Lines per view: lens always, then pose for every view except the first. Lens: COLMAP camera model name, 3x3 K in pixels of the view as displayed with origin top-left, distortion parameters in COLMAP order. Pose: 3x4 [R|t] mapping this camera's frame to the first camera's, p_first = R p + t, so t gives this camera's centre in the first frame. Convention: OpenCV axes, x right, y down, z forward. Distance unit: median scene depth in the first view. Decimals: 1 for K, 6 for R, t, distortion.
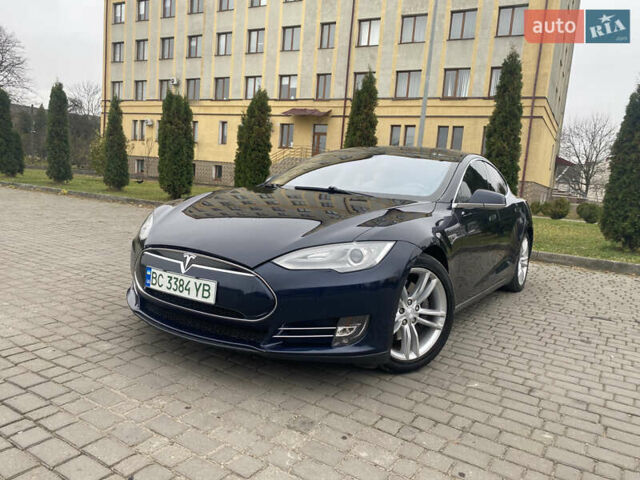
lens RADIAL K [[485.8, 0, 319.1], [0, 485.8, 243.0], [0, 0, 1]] dist [0.025257, -0.023140]
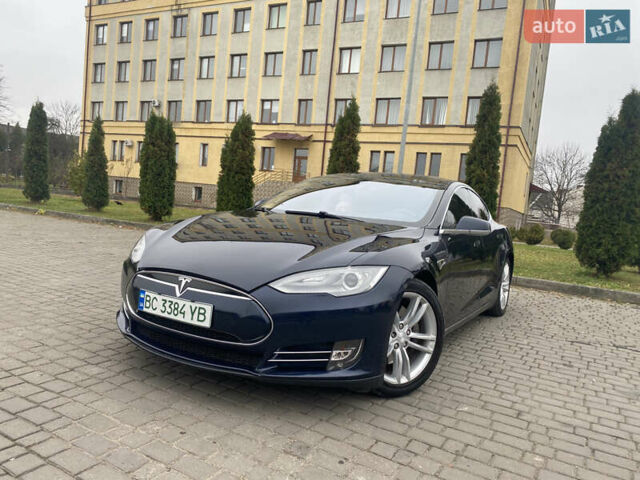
lens RADIAL K [[485.8, 0, 318.8], [0, 485.8, 244.7], [0, 0, 1]] dist [0.025257, -0.023140]
pose [[0.999017, 0.010760, 0.042995, -0.016365], [-0.008874, 0.999000, -0.043817, -0.001386], [-0.043423, 0.043393, 0.998114, -0.007621]]
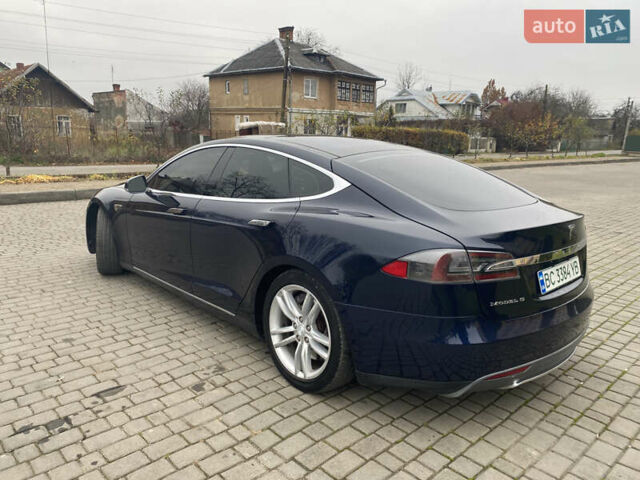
lens RADIAL K [[485.8, 0, 315.9], [0, 485.8, 237.5], [0, 0, 1]] dist [0.025257, -0.023140]
pose [[-0.242108, 0.116483, -0.963232, 0.903045], [-0.163533, 0.973665, 0.158849, -0.145235], [0.956368, 0.195979, -0.216683, 1.118650]]
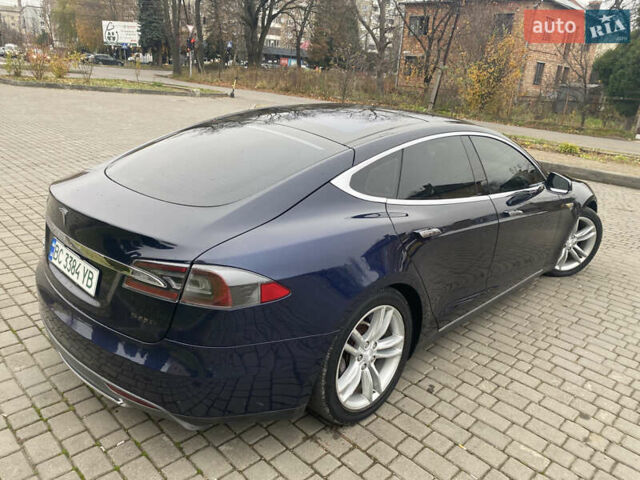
lens RADIAL K [[485.8, 0, 322.7], [0, 485.8, 237.9], [0, 0, 1]] dist [0.025257, -0.023140]
pose [[-0.968055, -0.207643, 0.140551, 0.119973], [-0.124632, 0.884870, 0.448857, -0.304459], [-0.217571, 0.417001, -0.882481, 1.563277]]
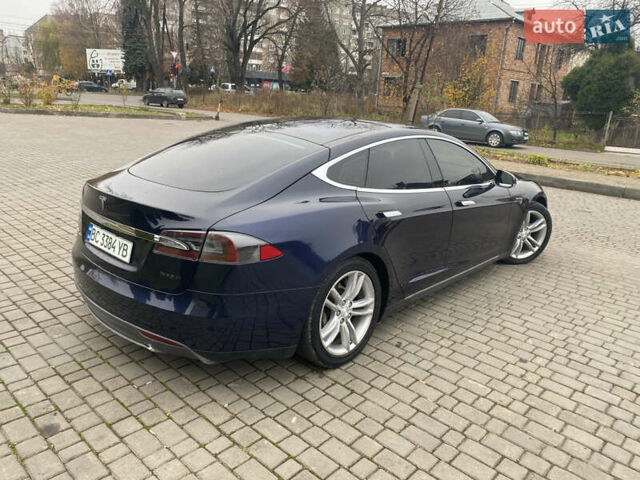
lens RADIAL K [[485.8, 0, 317.5], [0, 485.8, 241.1], [0, 0, 1]] dist [0.025257, -0.023140]
pose [[-0.975533, -0.177410, 0.129850, 0.092931], [-0.109050, 0.903310, 0.414897, -0.313881], [-0.190902, 0.390585, -0.900555, 1.680755]]
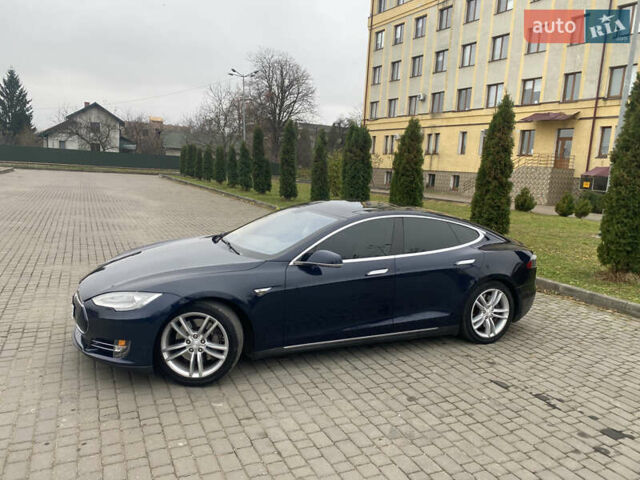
lens RADIAL K [[485.8, 0, 324.1], [0, 485.8, 237.1], [0, 0, 1]] dist [0.025257, -0.023140]
pose [[0.855347, 0.044733, -0.516121, 0.634917], [-0.055061, 0.998472, -0.004711, -0.092125], [0.515122, 0.032447, 0.856503, -0.008489]]
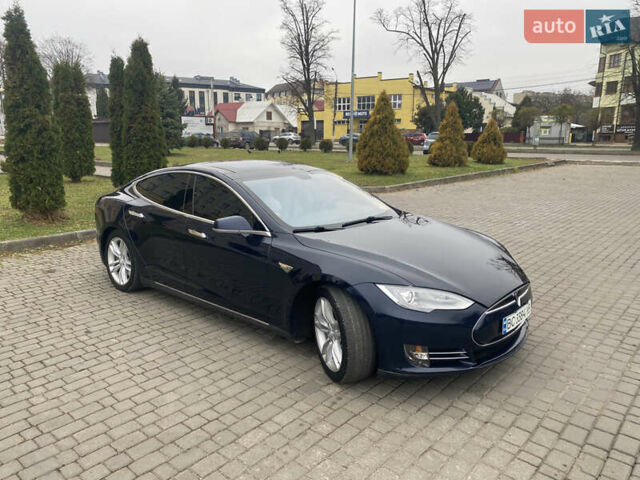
lens RADIAL K [[485.8, 0, 311.4], [0, 485.8, 251.8], [0, 0, 1]] dist [0.025257, -0.023140]
pose [[0.159129, -0.309951, 0.937341, -0.763827], [0.138081, 0.947094, 0.289734, -0.266874], [-0.977554, 0.083324, 0.193509, 0.613629]]
